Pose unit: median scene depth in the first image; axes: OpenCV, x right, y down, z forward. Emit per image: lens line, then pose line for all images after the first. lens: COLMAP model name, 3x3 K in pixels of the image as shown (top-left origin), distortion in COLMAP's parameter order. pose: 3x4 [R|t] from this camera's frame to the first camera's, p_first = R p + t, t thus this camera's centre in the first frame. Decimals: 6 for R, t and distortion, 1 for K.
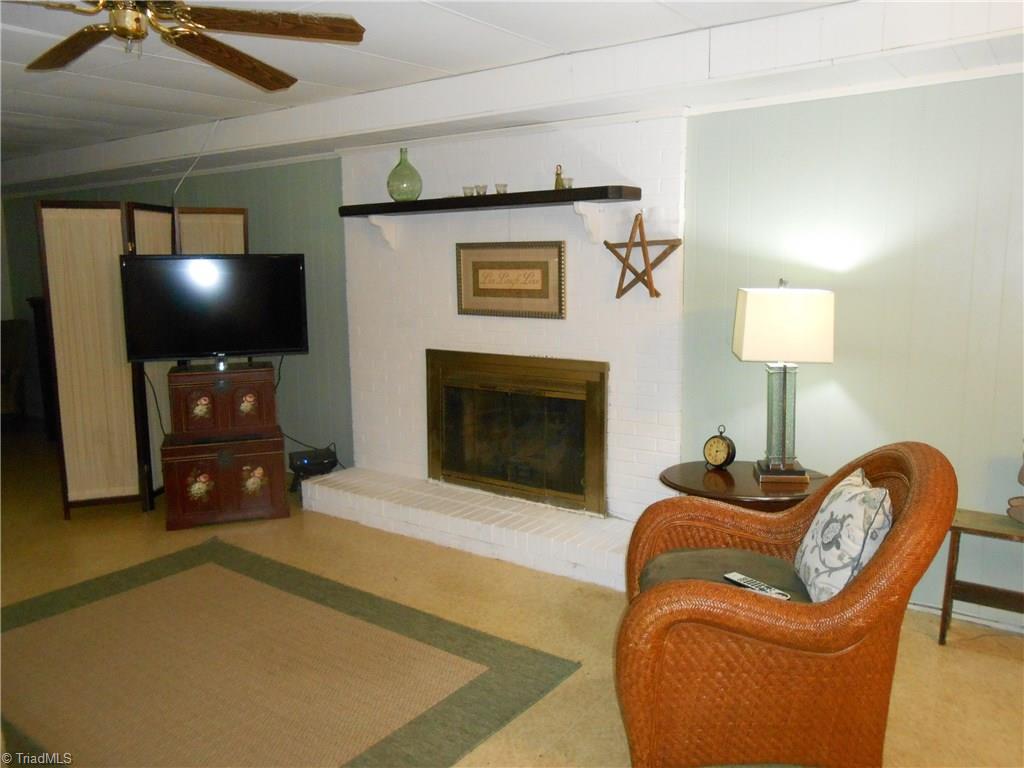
lens RADIAL K [[783.4, 0, 510.1], [0, 783.4, 380.7], [0, 0, 1]] dist [-0.033256, 0.033483]
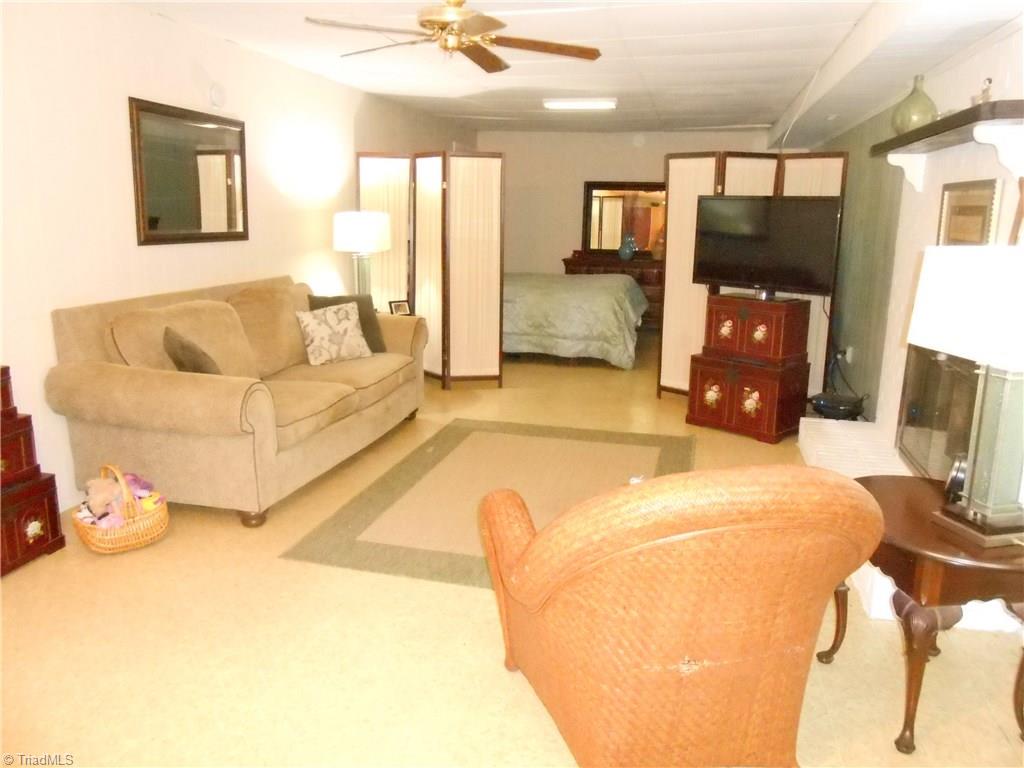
lens RADIAL K [[783.4, 0, 522.2], [0, 783.4, 382.5], [0, 0, 1]] dist [-0.033256, 0.033483]
pose [[0.387008, 0.215529, -0.896533, 0.552512], [-0.151819, 0.973923, 0.168598, -0.038038], [0.909492, 0.070862, 0.409637, 0.253665]]
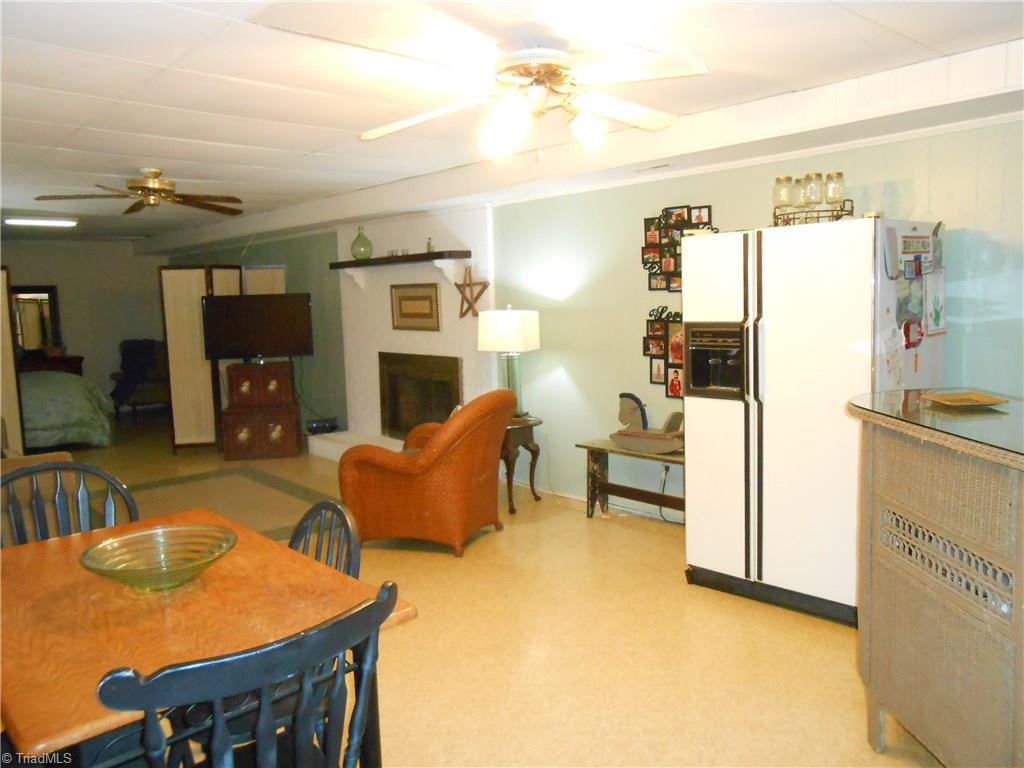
lens RADIAL K [[783.4, 0, 513.4], [0, 783.4, 380.4], [0, 0, 1]] dist [-0.033256, 0.033483]
pose [[0.975358, 0.004097, -0.220589, 0.525284], [-0.010577, 0.999546, -0.028205, 0.060651], [0.220373, 0.029843, 0.974959, -0.489297]]
